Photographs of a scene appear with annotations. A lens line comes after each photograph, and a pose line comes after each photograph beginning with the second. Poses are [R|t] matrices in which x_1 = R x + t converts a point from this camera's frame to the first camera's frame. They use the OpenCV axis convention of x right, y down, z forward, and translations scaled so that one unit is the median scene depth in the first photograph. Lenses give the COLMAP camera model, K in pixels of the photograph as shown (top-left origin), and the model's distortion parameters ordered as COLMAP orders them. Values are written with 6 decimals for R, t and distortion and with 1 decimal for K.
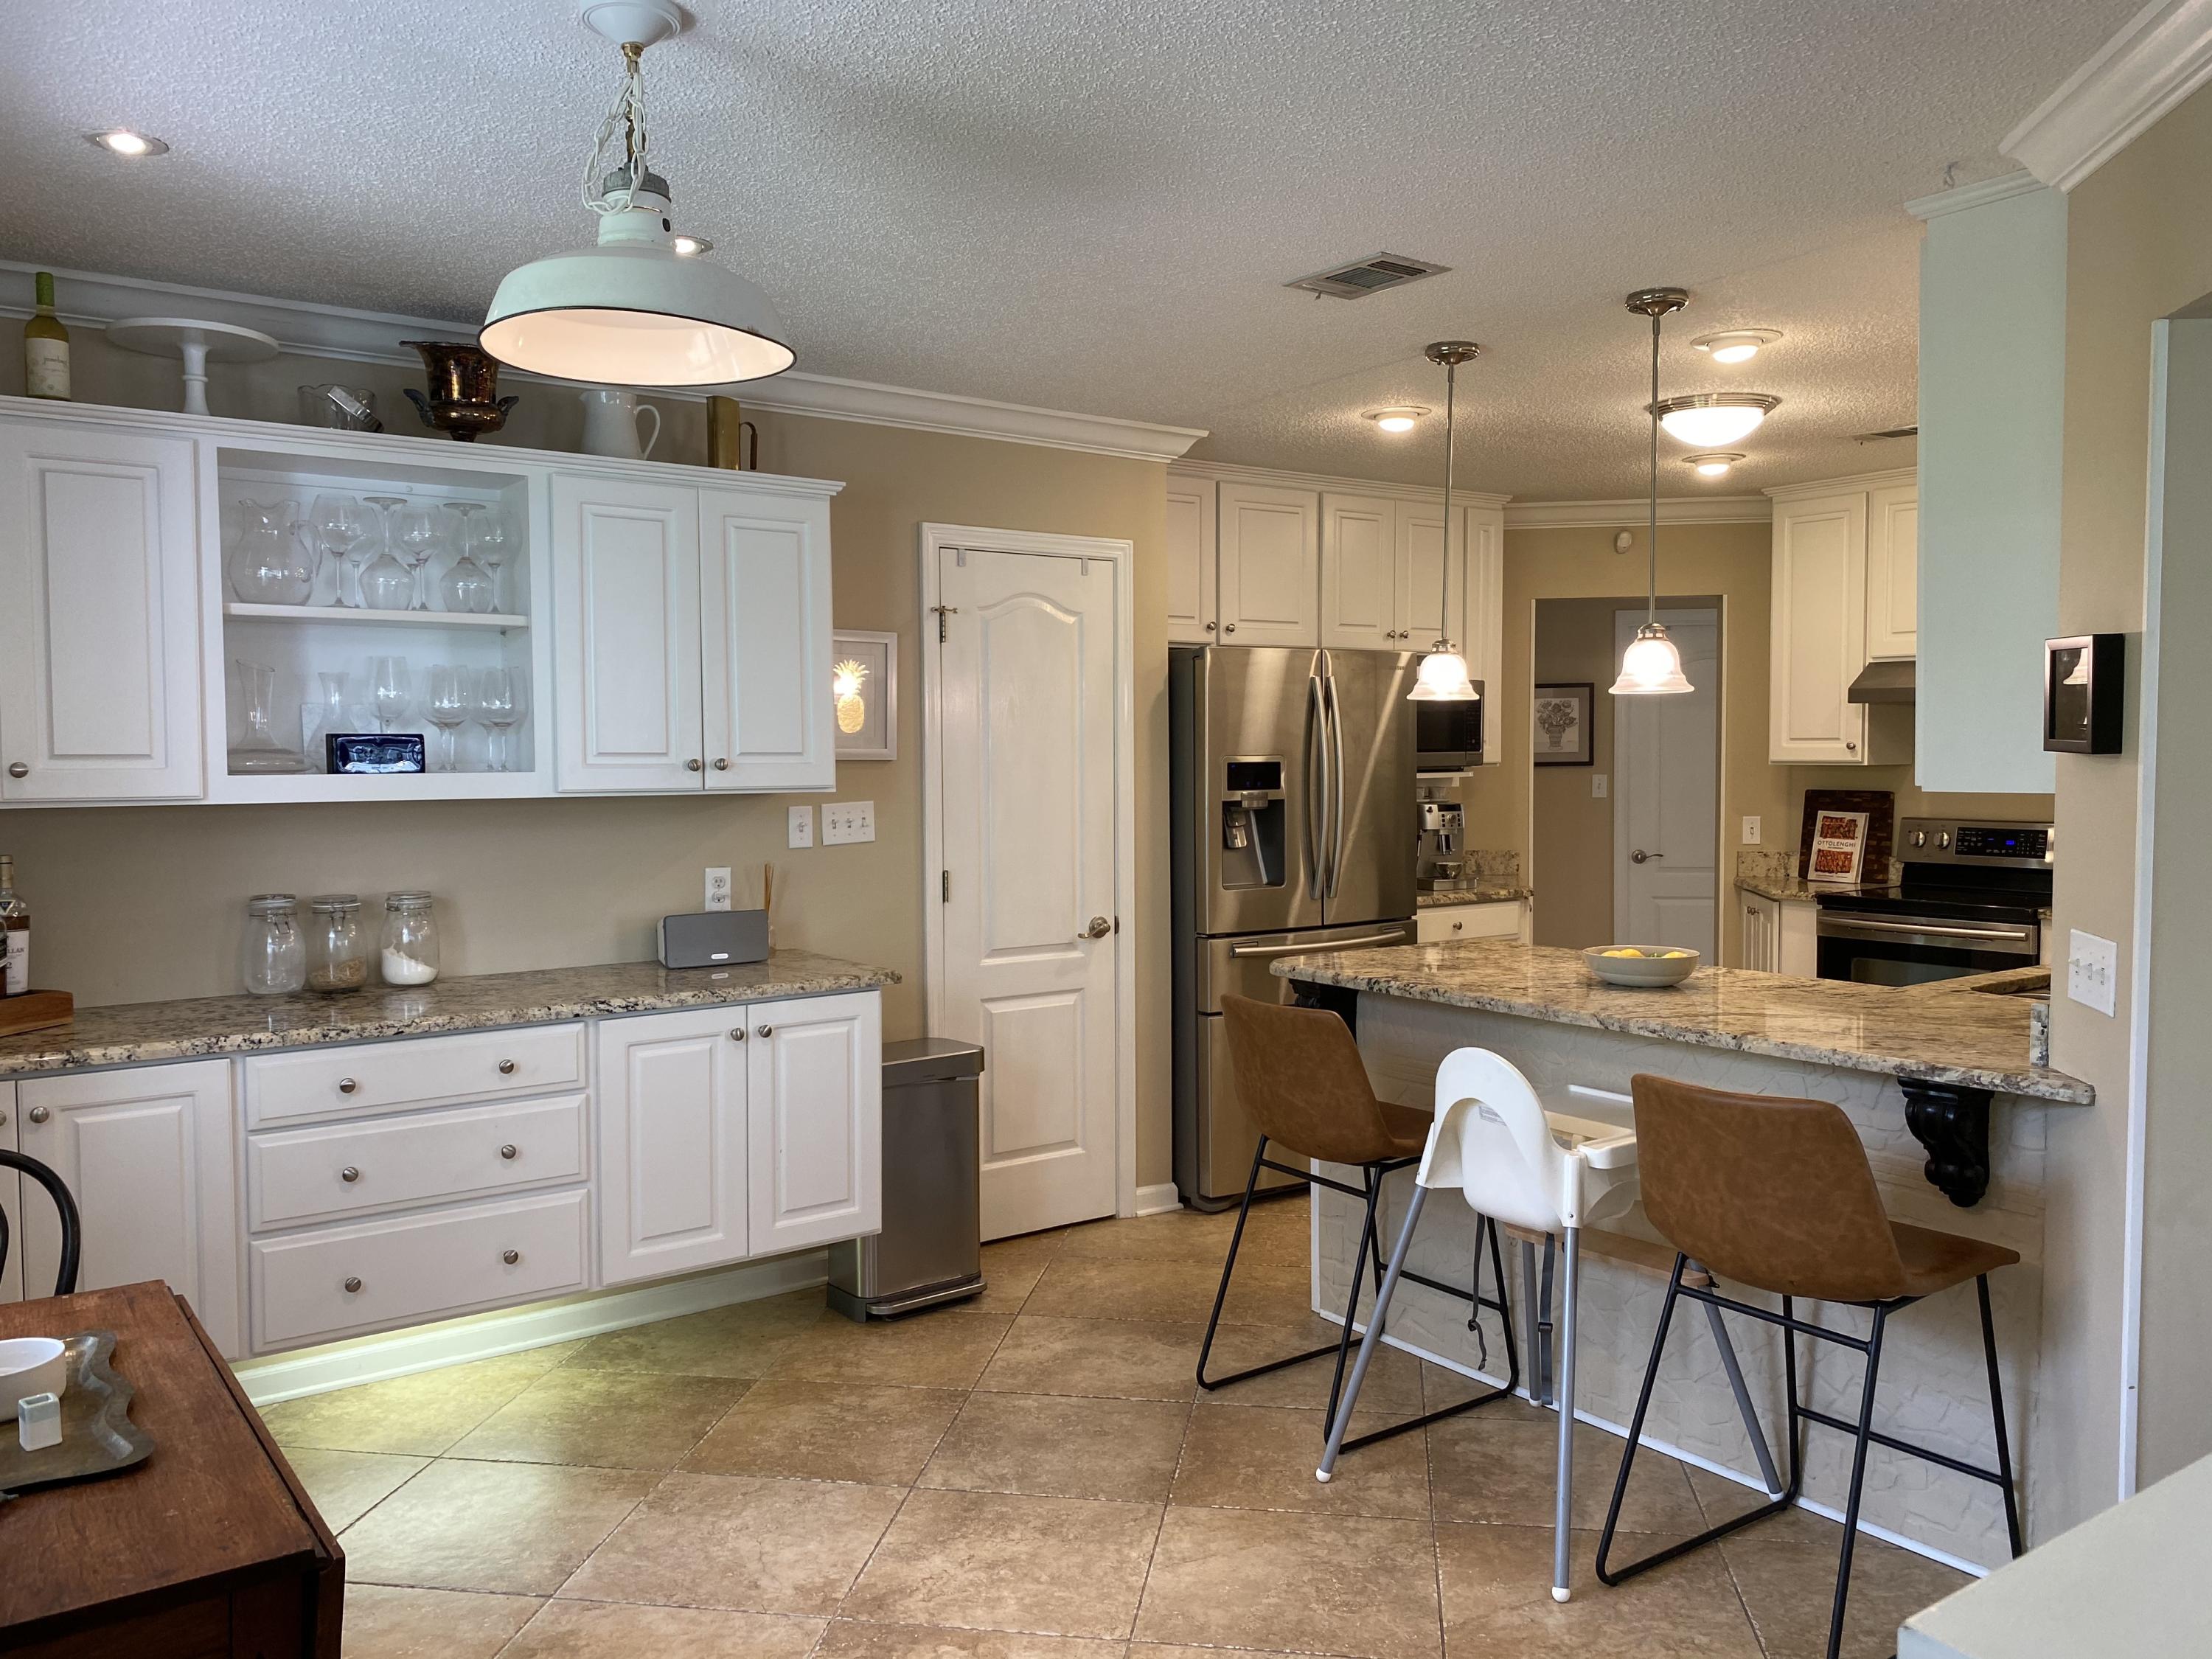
lens RADIAL K [[1689.2, 0, 1101.6], [0, 1689.2, 823.7], [0, 0, 1]] dist [0.060058, -0.076629]
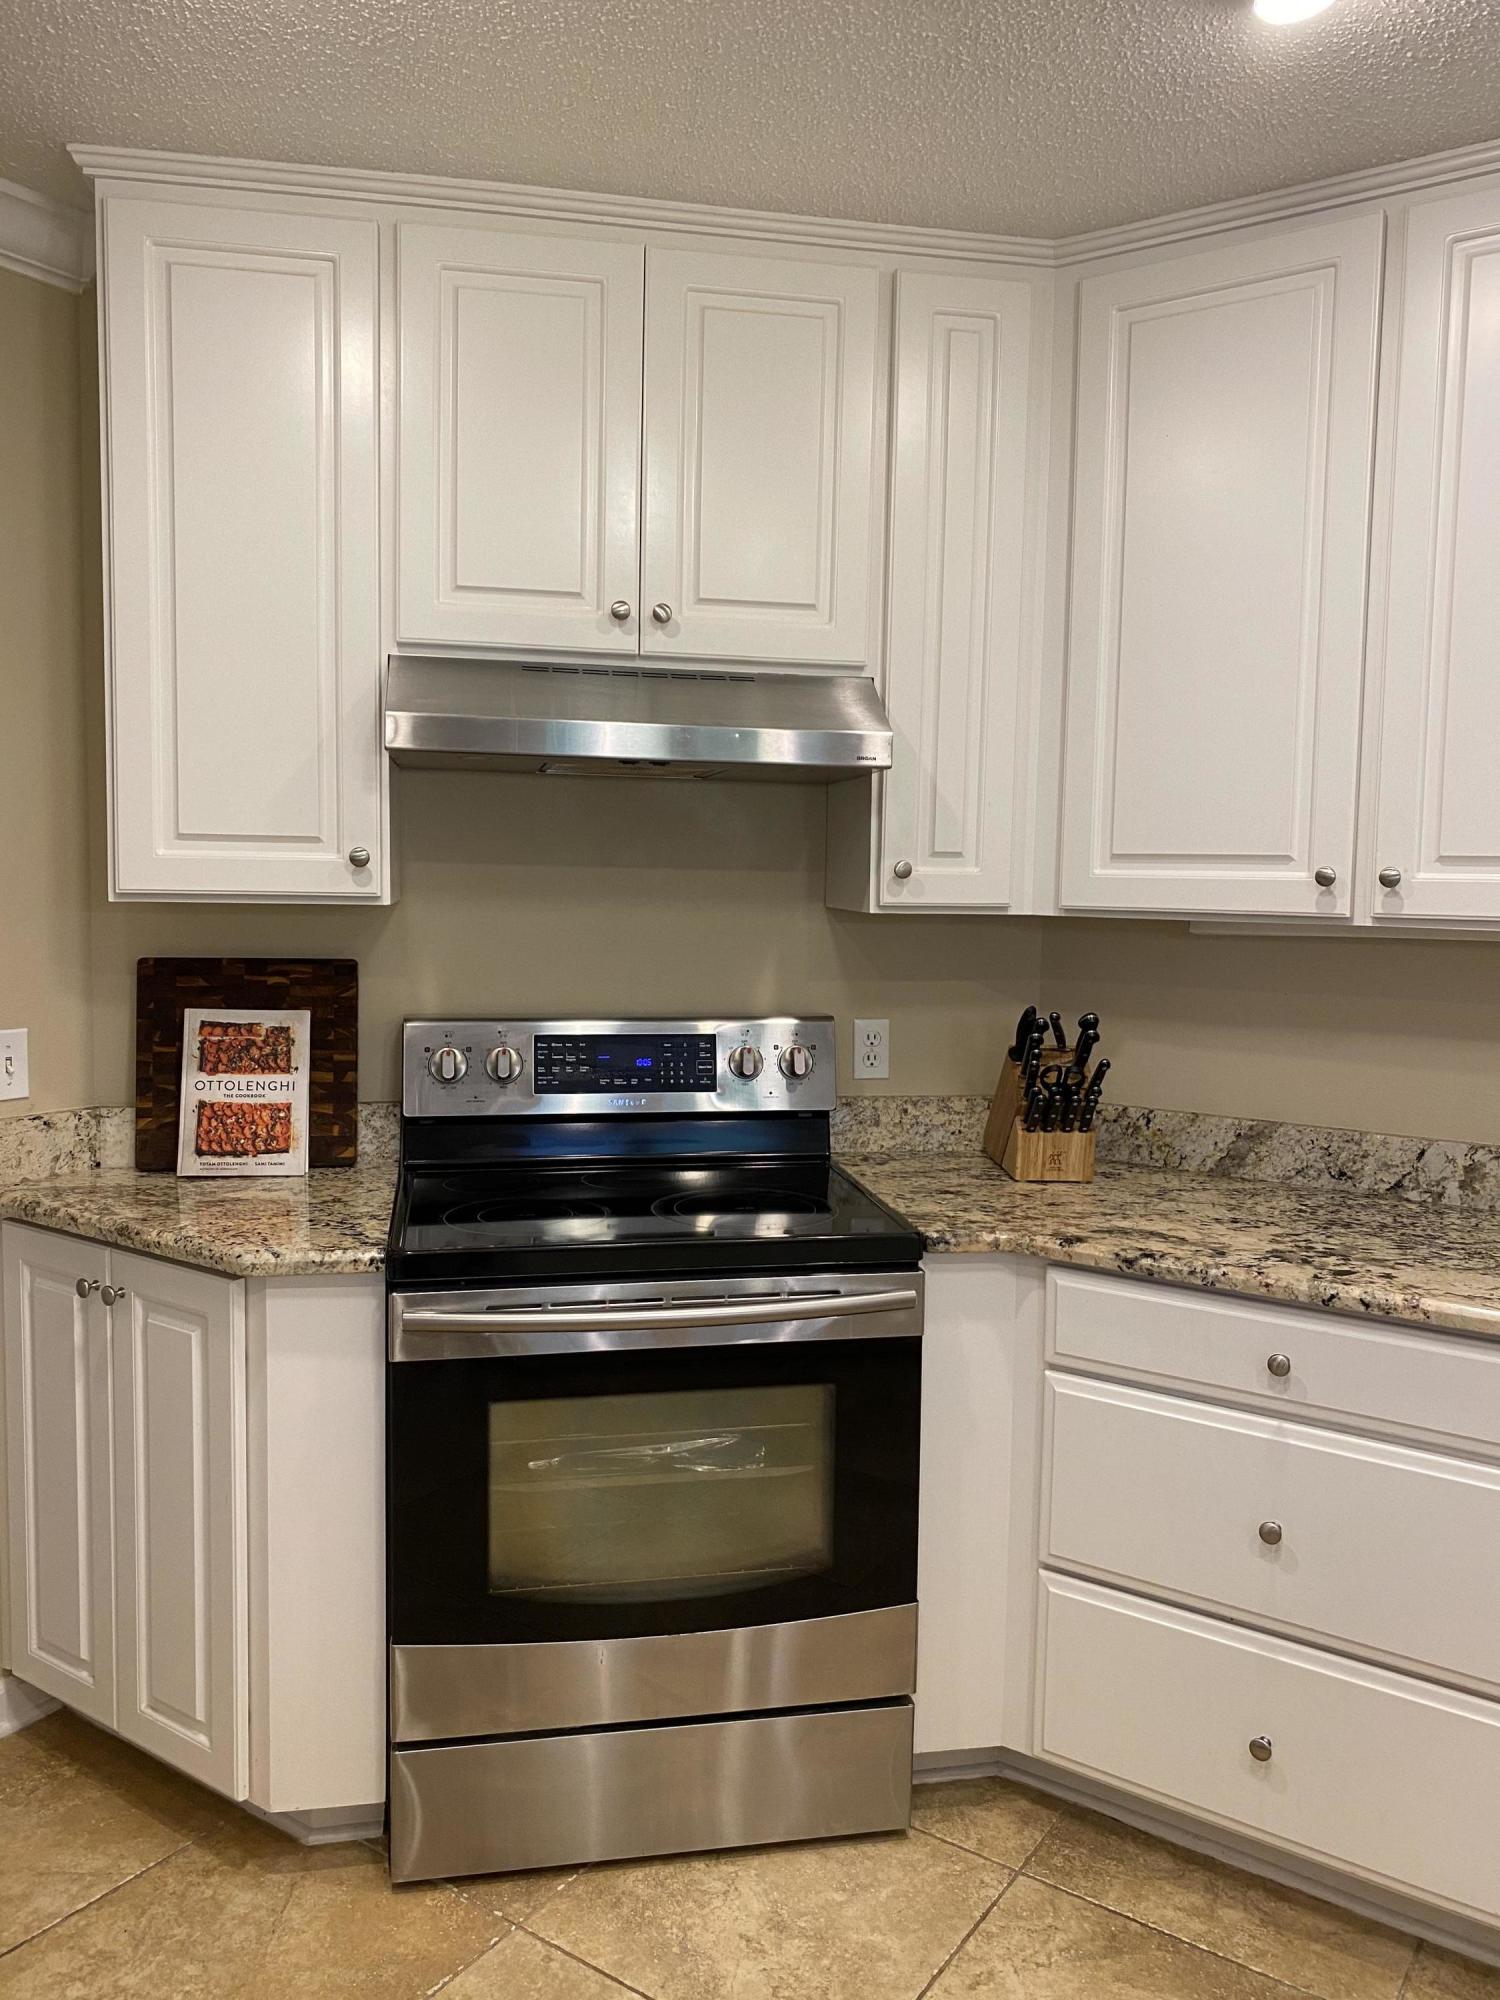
lens RADIAL K [[1527.3, 0, 754.3], [0, 1527.3, 986.9], [0, 0, 1]] dist [0.060058, -0.076629]
pose [[0.425760, -0.061955, 0.902713, 0.162201], [0.022454, 0.998069, 0.057909, -0.037688], [-0.904557, -0.004386, 0.426329, 0.836090]]
